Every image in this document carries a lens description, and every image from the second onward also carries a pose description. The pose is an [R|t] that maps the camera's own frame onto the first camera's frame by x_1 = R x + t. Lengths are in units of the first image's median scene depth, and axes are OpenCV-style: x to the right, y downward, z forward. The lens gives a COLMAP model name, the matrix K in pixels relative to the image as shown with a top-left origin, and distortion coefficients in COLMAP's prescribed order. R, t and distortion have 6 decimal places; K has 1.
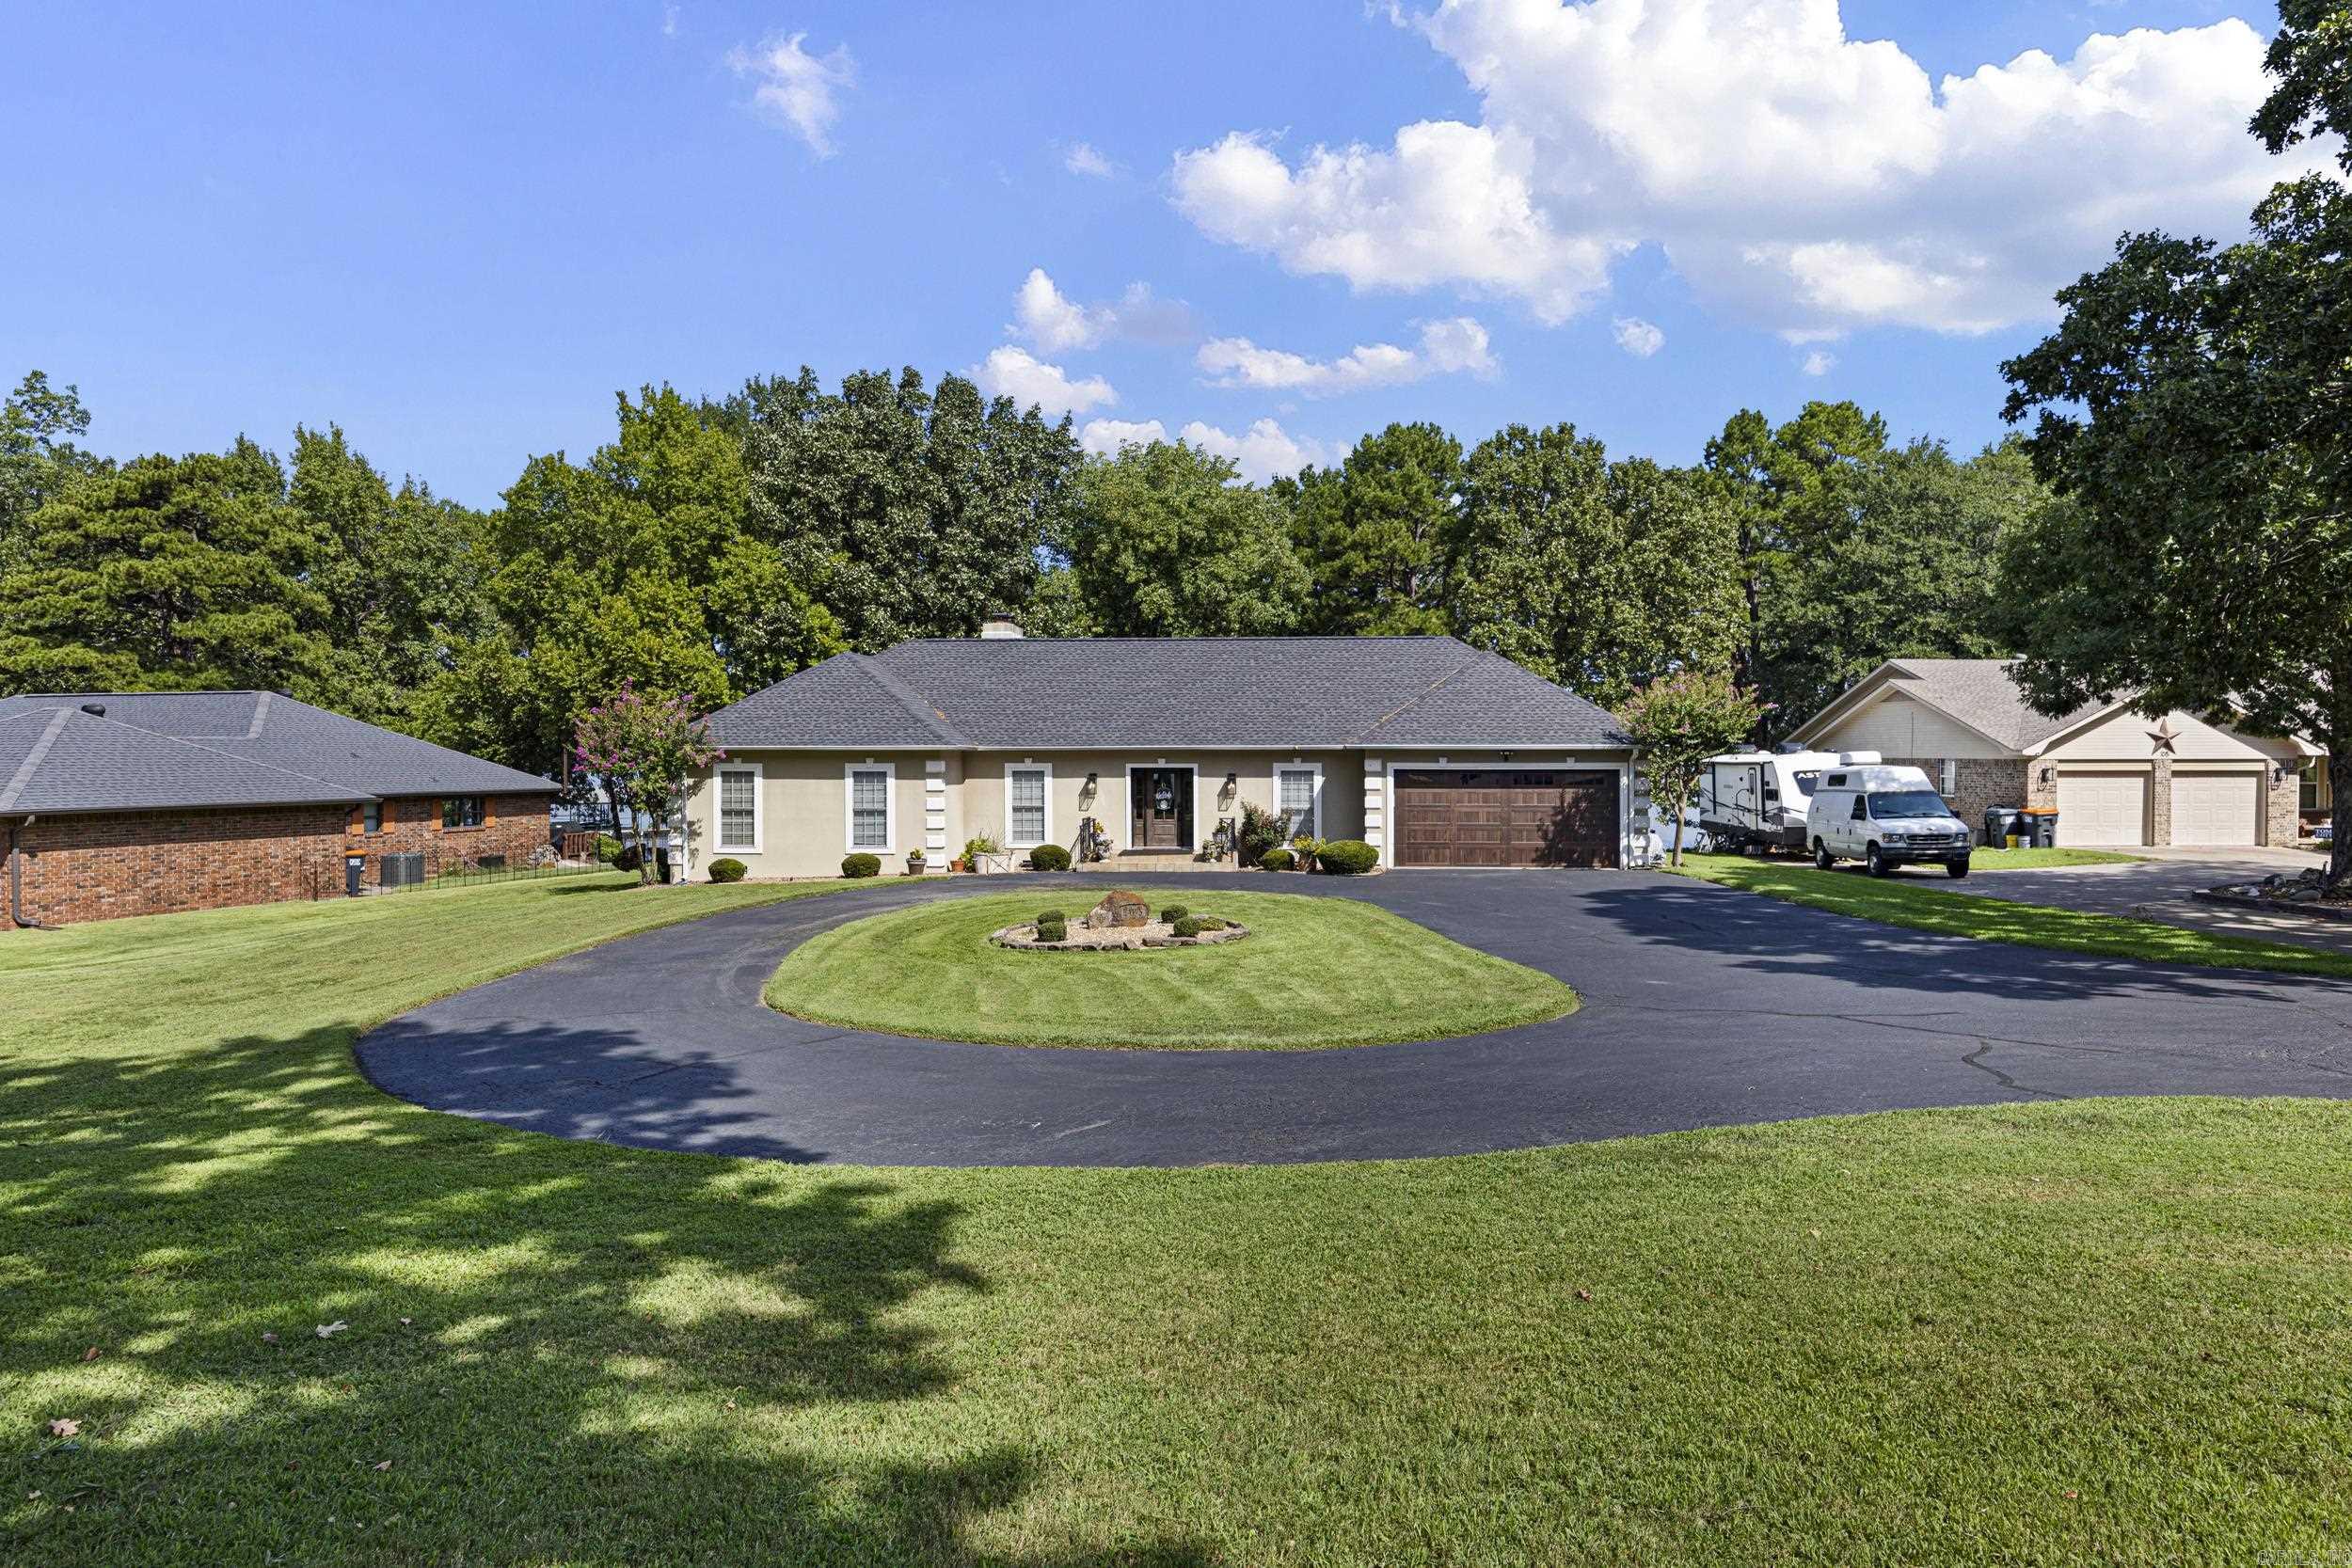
lens RADIAL K [[1500.4, 0, 1173.4], [0, 1500.4, 794.4], [0, 0, 1]] dist [-0.003283, -0.000267]
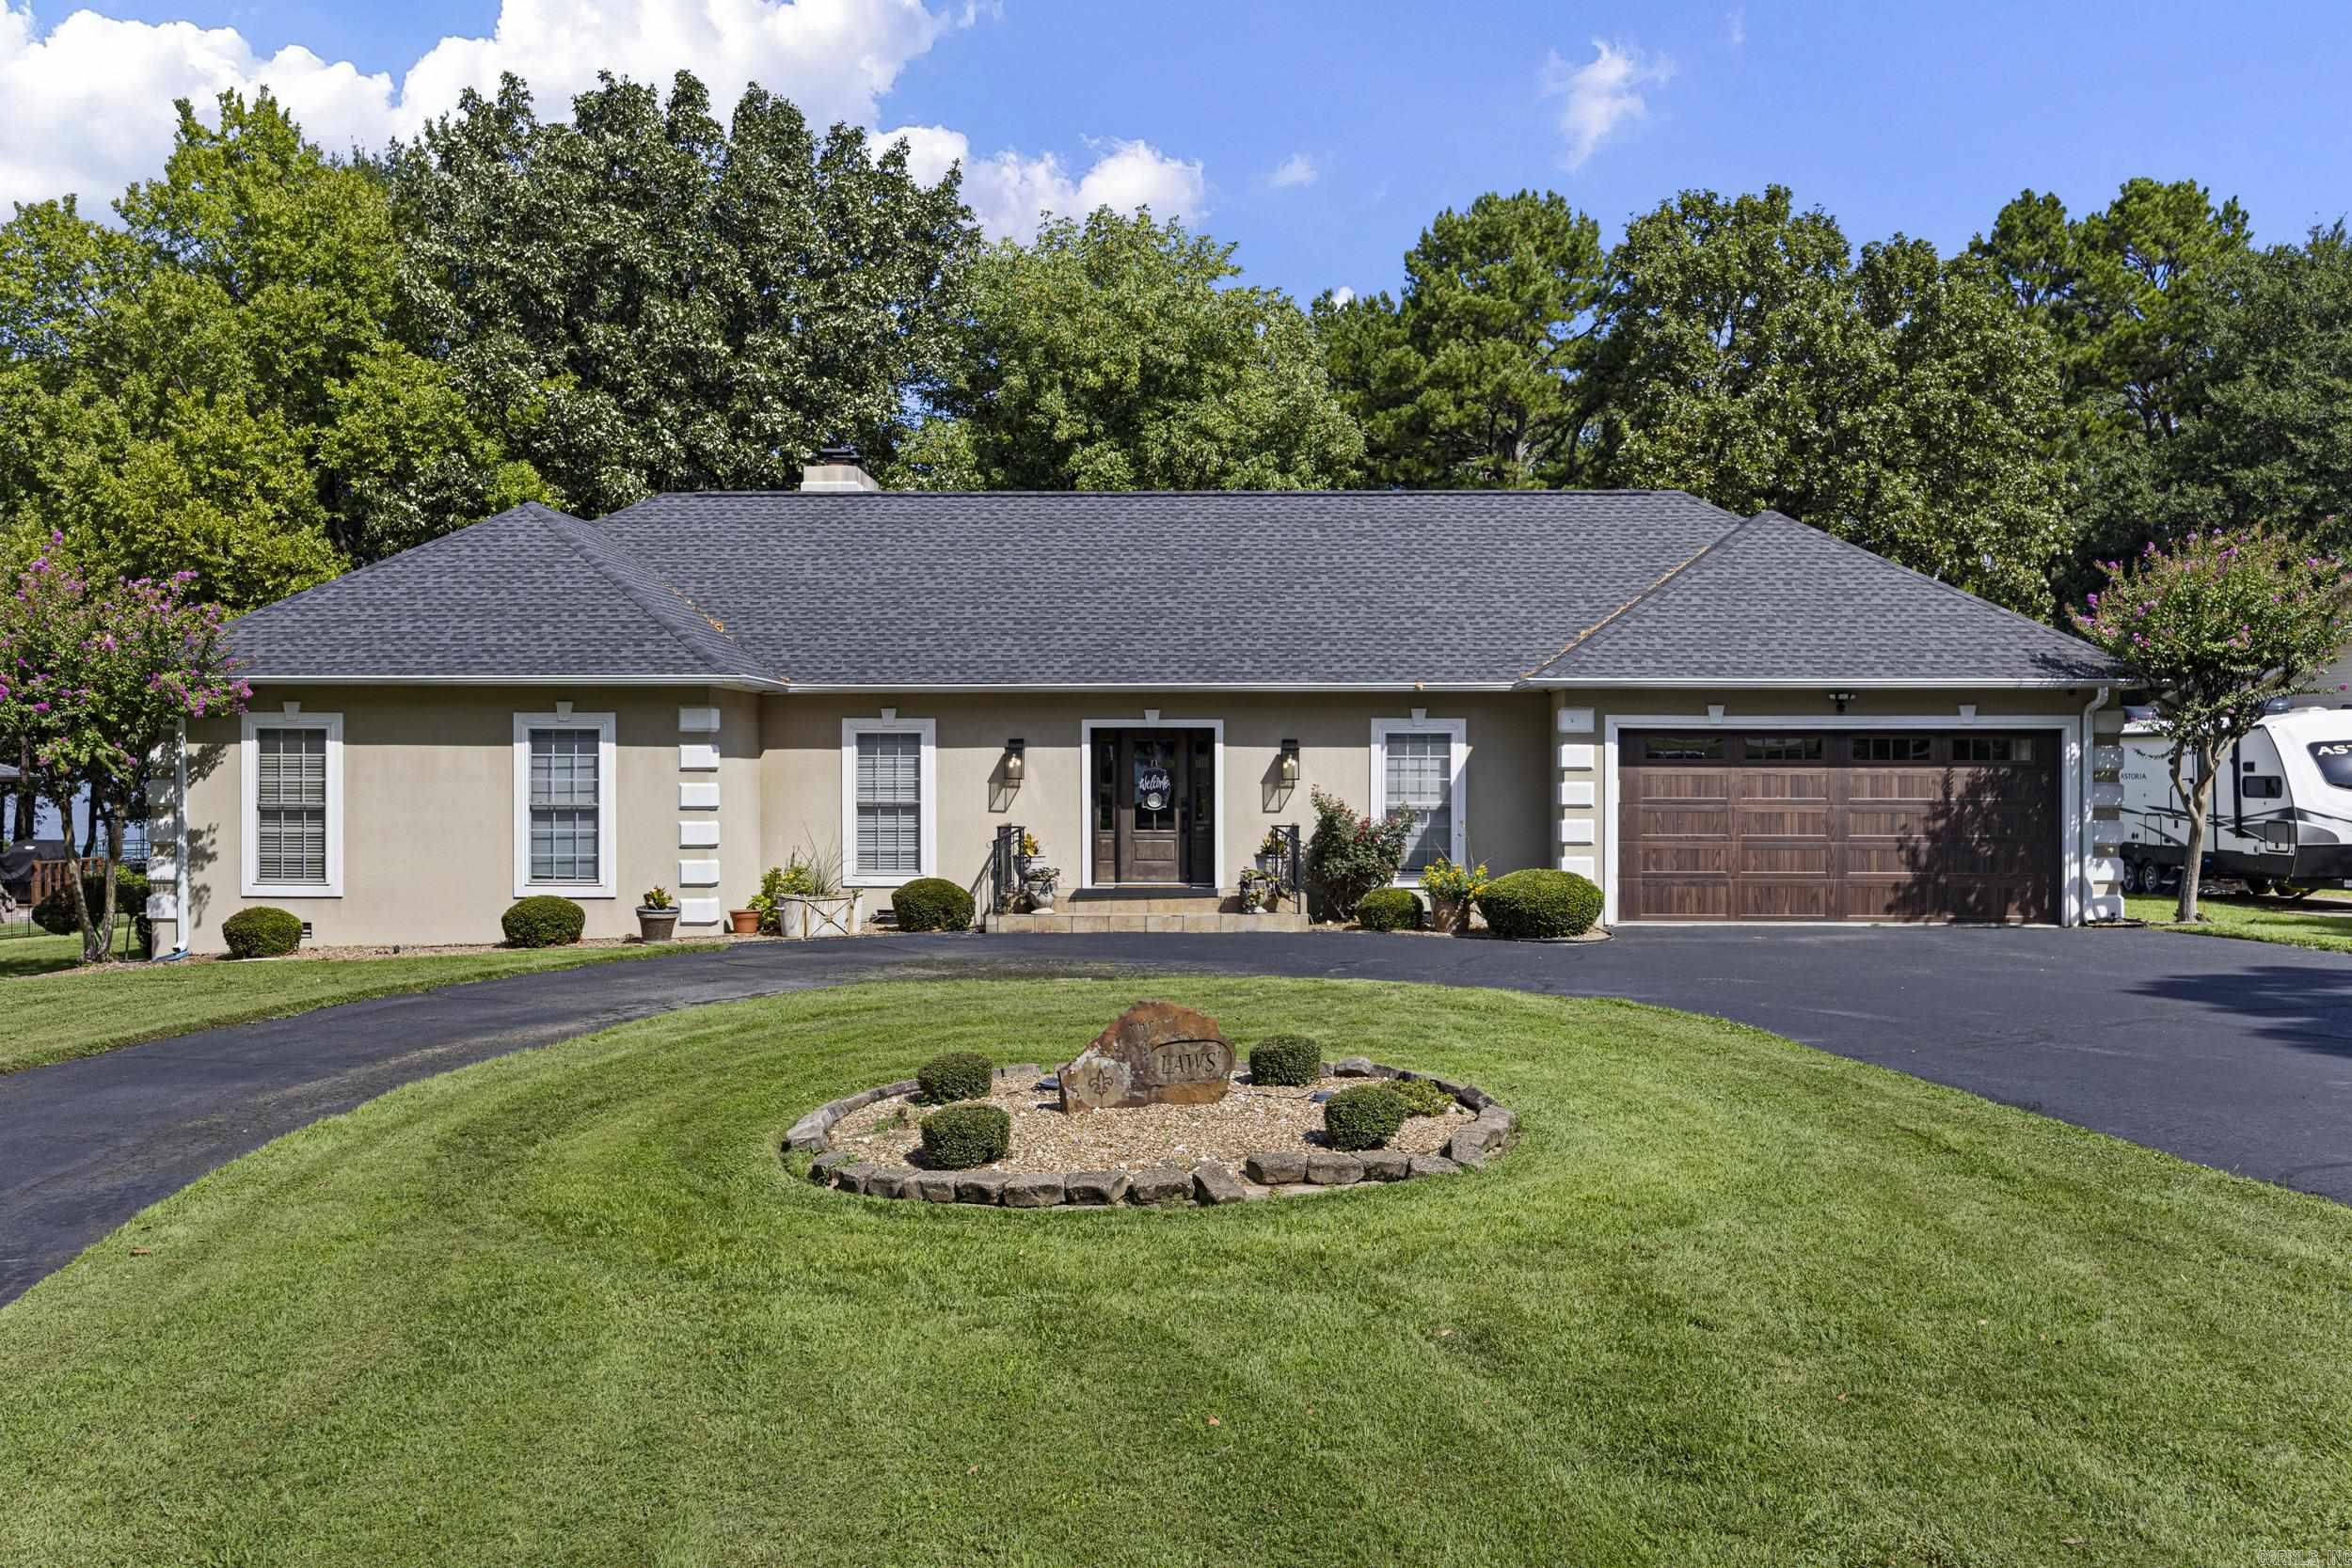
lens RADIAL K [[2010.9, 0, 1180.1], [0, 2010.9, 777.7], [0, 0, 1]] dist [0.005339, 0.000080]
pose [[0.998775, 0.001678, 0.049460, -0.023057], [-0.000743, 0.999821, -0.018922, 0.008797], [-0.049483, 0.018863, 0.998597, 0.228734]]
